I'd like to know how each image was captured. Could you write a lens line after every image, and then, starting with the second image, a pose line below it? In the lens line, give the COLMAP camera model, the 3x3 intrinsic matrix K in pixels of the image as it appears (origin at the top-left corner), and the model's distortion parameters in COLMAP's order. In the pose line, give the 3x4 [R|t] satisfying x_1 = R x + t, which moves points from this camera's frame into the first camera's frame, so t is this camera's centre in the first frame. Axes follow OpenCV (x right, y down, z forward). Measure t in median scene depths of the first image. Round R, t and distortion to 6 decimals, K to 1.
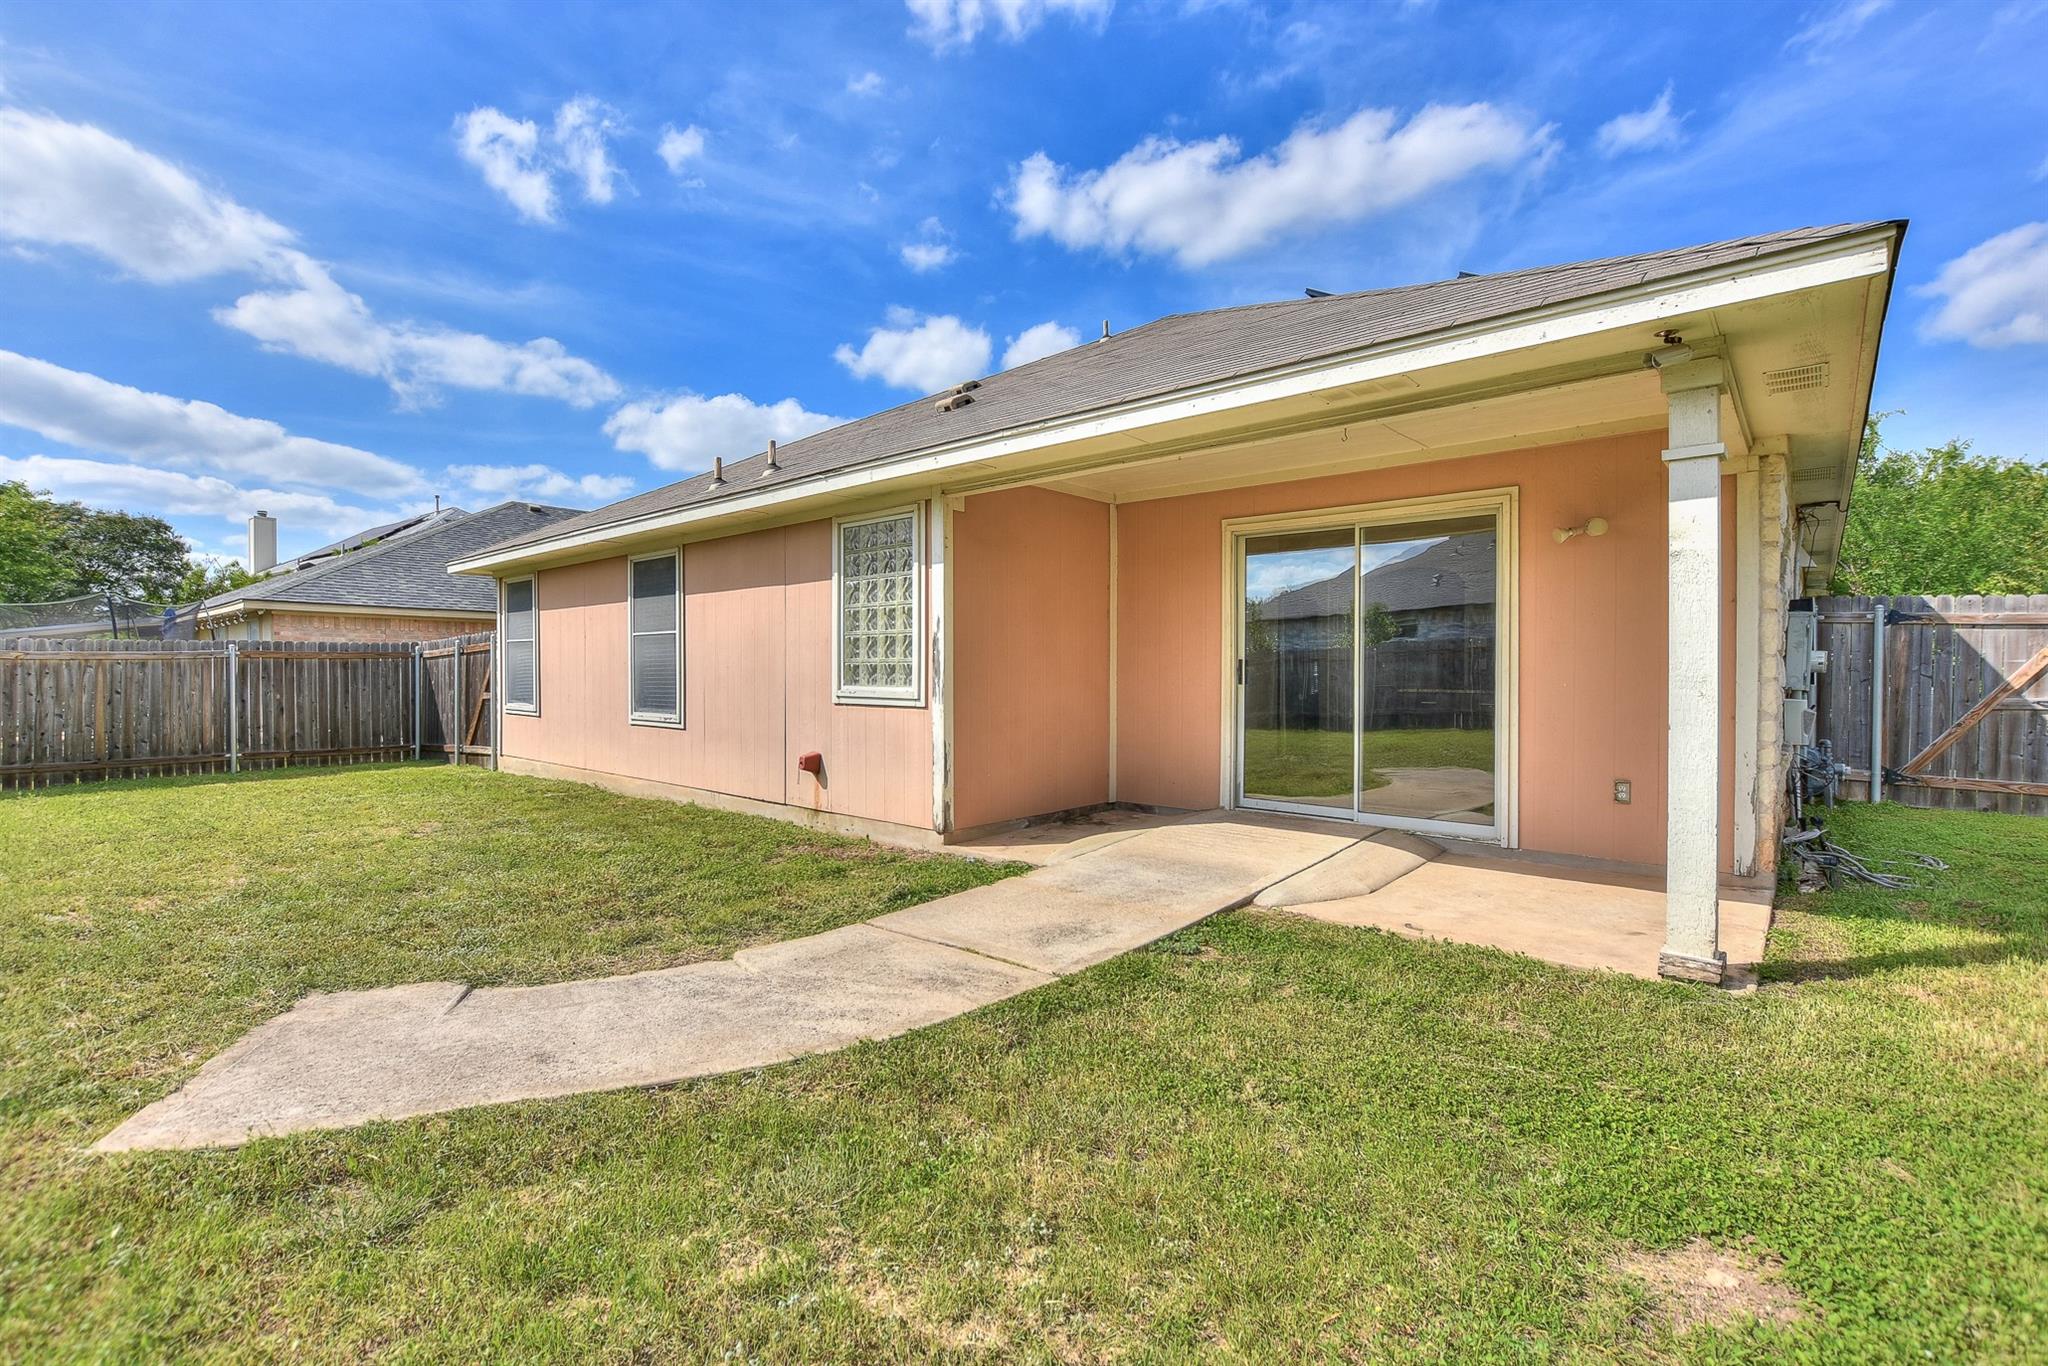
lens RADIAL K [[881.2, 0, 1024.0], [0, 881.2, 683.0], [0, 0, 1]] dist [-0.001069, 0.000025]
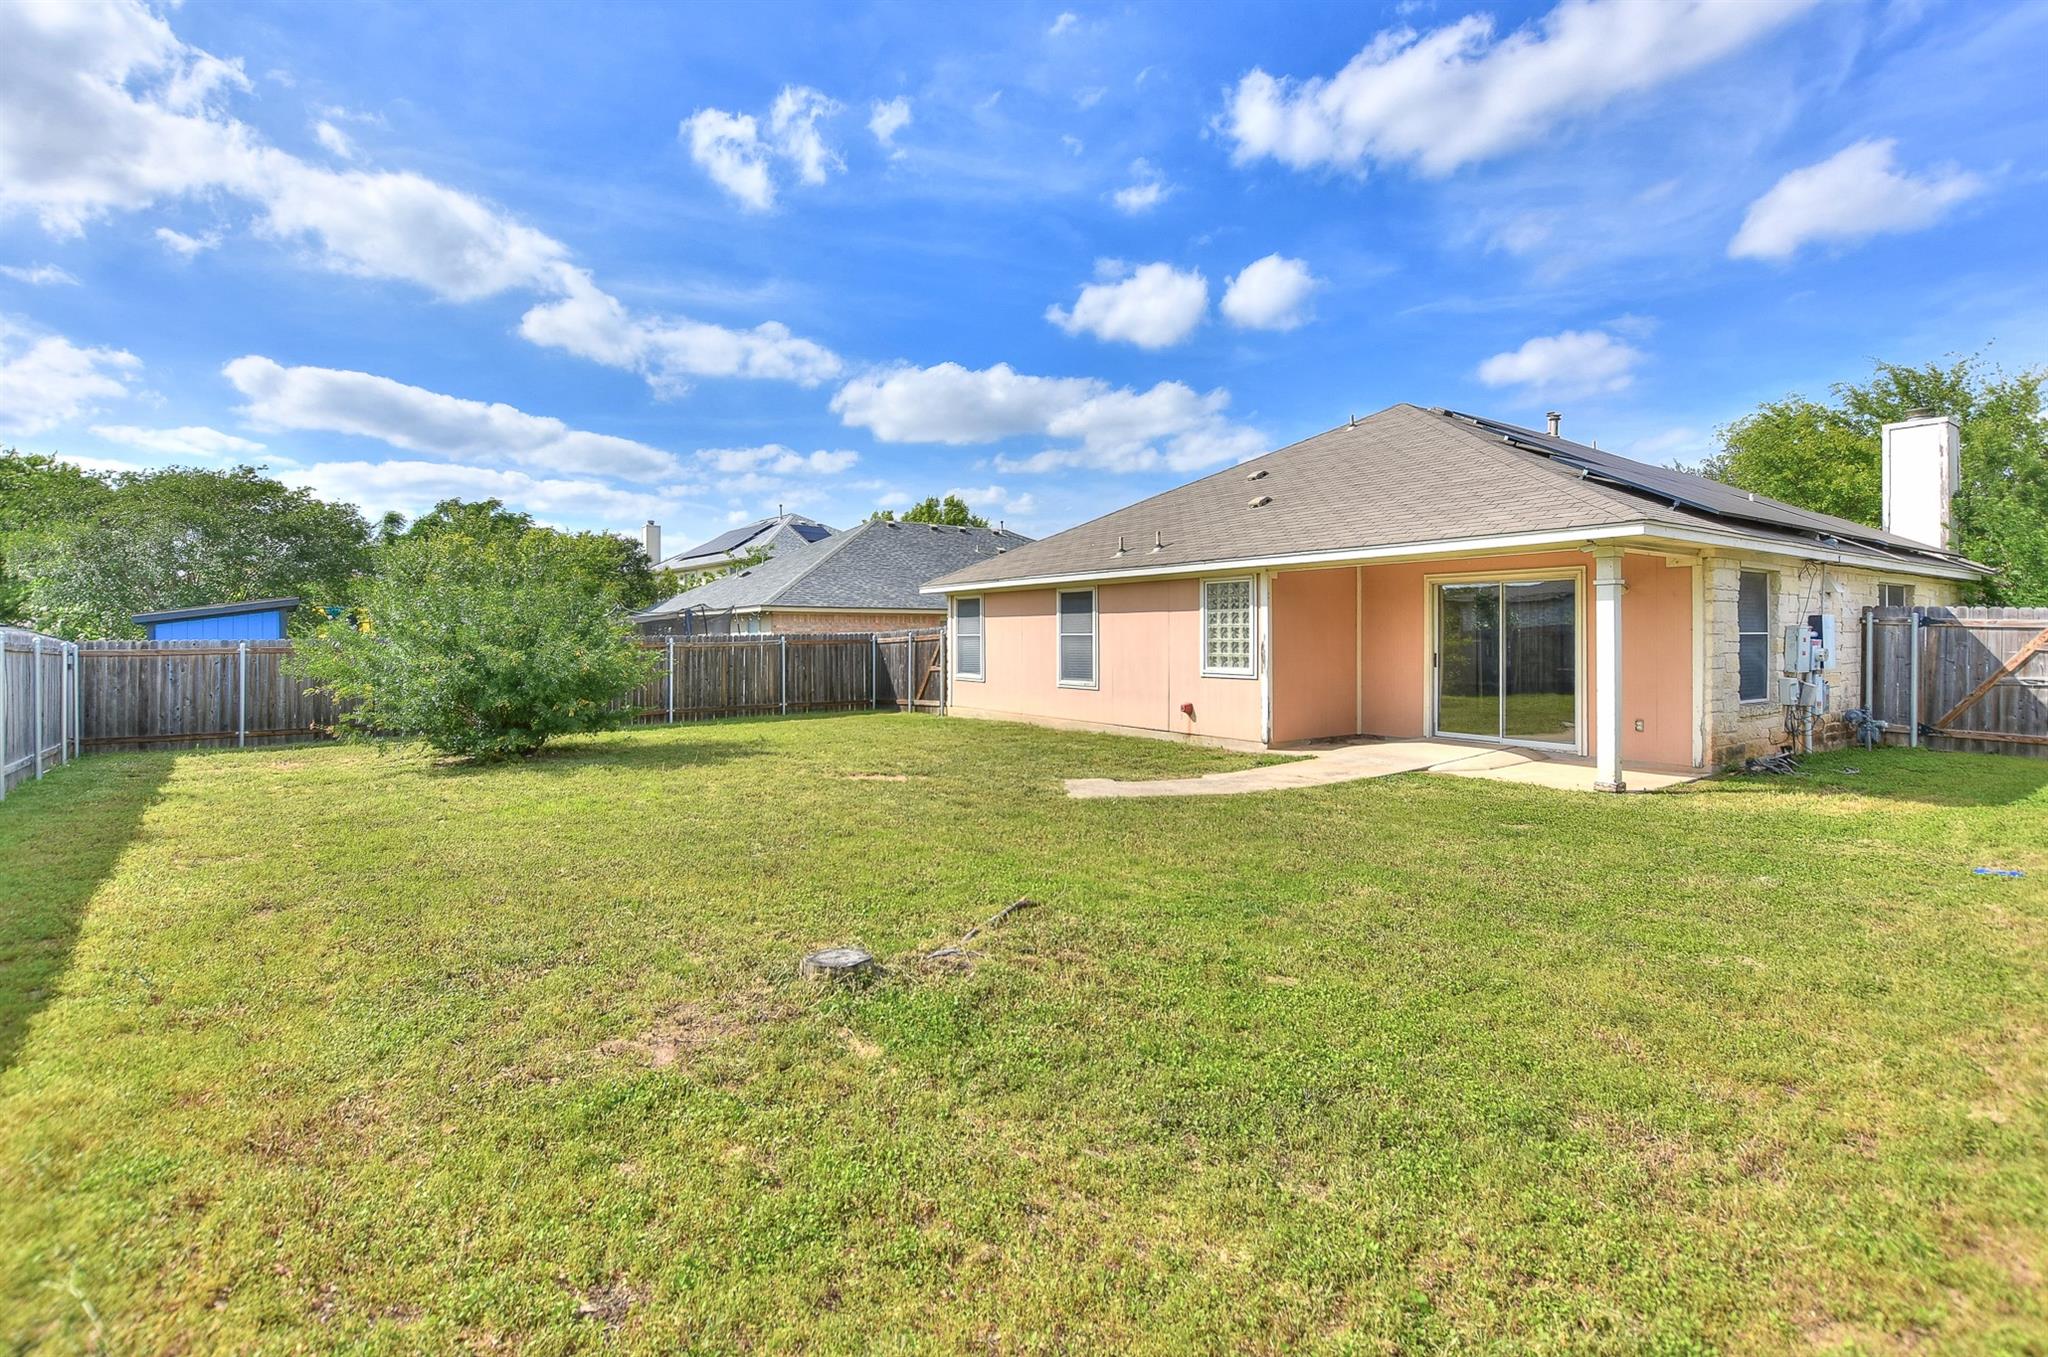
lens RADIAL K [[913.7, 0, 989.9], [0, 913.7, 638.0], [0, 0, 1]] dist [-0.012975, 0.000312]
pose [[0.962541, -0.004957, -0.271089, -0.117688], [0.001757, 0.999926, -0.012048, -0.035923], [0.271129, 0.011121, 0.962479, -0.981293]]
